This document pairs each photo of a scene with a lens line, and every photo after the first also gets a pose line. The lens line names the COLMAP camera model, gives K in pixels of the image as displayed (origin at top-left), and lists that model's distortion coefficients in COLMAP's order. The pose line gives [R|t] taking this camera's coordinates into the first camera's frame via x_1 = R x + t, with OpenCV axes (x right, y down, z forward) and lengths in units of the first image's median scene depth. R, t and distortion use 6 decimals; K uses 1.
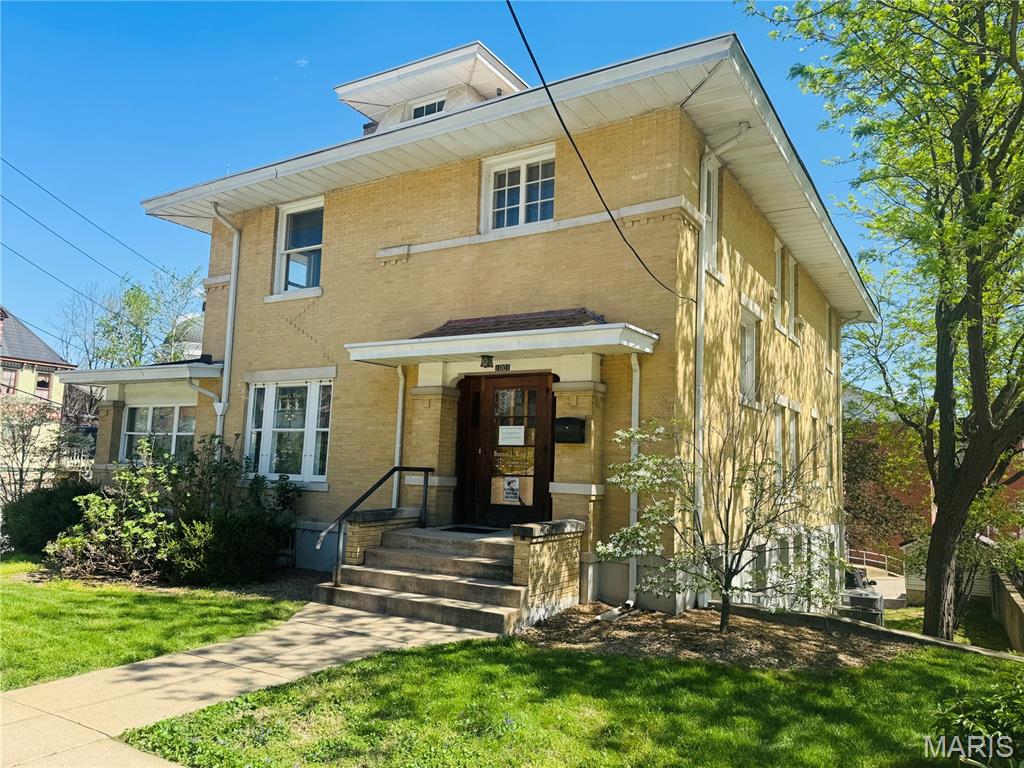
lens RADIAL K [[715.8, 0, 512.0], [0, 715.8, 384.0], [0, 0, 1]] dist [0.107623, -0.002373]
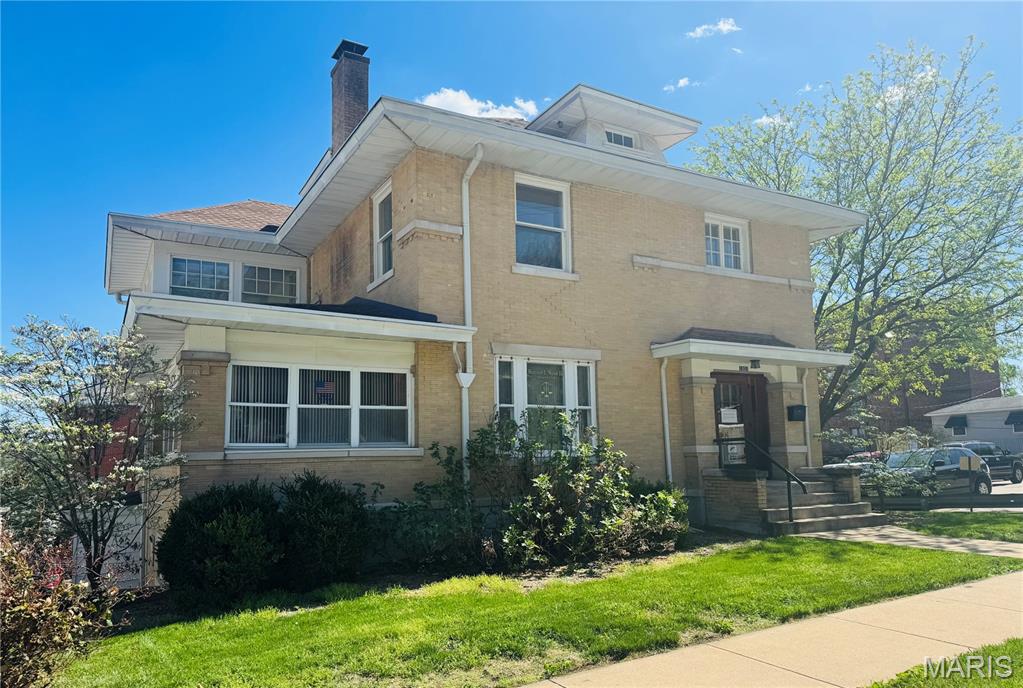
lens RADIAL K [[693.9, 0, 512.4], [0, 693.9, 383.9], [0, 0, 1]] dist [0.142026, -0.000106]
pose [[0.476311, 0.054399, 0.877593, -1.360613], [-0.064488, 0.997558, -0.026834, 0.070231], [-0.876909, -0.043813, 0.478656, 0.671689]]
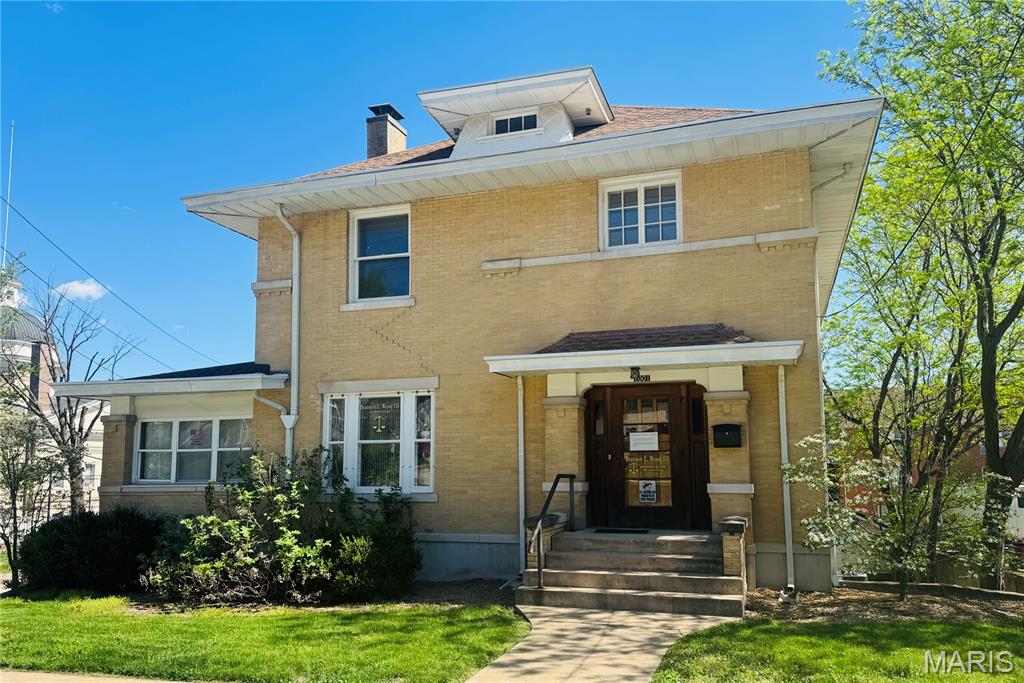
lens RADIAL K [[782.3, 0, 511.9], [0, 782.3, 379.9], [0, 0, 1]] dist [0.170219, -0.235022]
pose [[0.971436, -0.013550, 0.236914, -0.443939], [0.012921, 0.999908, 0.004209, -0.025784], [-0.236949, -0.001027, 0.971522, -0.090920]]
